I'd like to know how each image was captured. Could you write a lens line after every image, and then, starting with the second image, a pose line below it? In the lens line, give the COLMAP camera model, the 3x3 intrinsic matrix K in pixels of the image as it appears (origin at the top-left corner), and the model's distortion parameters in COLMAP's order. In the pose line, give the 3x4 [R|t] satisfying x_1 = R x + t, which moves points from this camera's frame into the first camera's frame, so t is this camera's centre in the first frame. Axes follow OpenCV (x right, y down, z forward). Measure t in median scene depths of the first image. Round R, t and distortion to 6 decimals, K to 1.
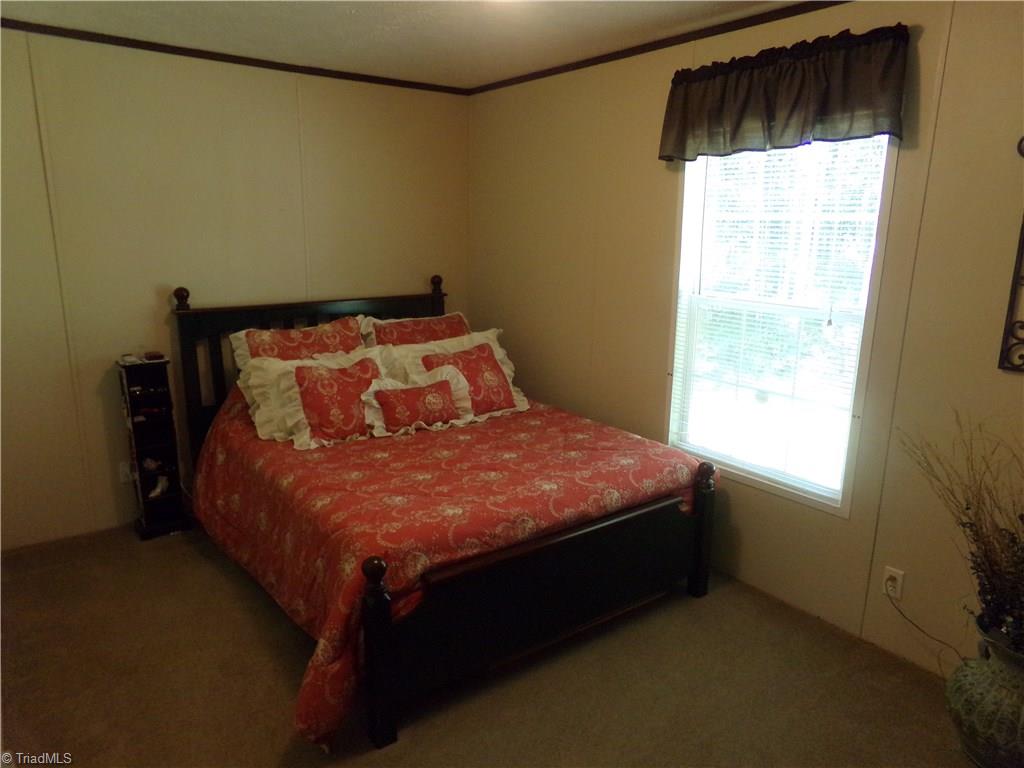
lens RADIAL K [[700.3, 0, 518.0], [0, 700.3, 381.1], [0, 0, 1]] dist [-0.038690, 0.057486]
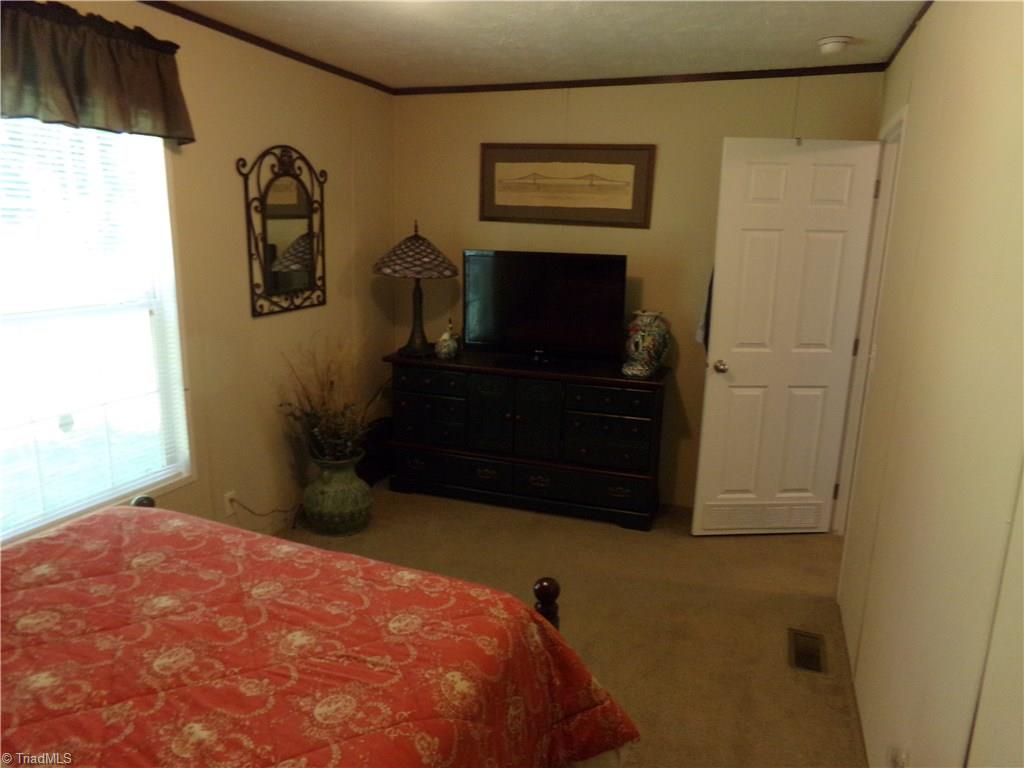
lens RADIAL K [[700.3, 0, 517.4], [0, 700.3, 387.3], [0, 0, 1]] dist [-0.038690, 0.057486]
pose [[-0.549456, -0.212587, 0.808025, -0.704120], [0.147924, 0.927062, 0.344493, -0.257236], [-0.822324, 0.308810, -0.477933, 1.083909]]
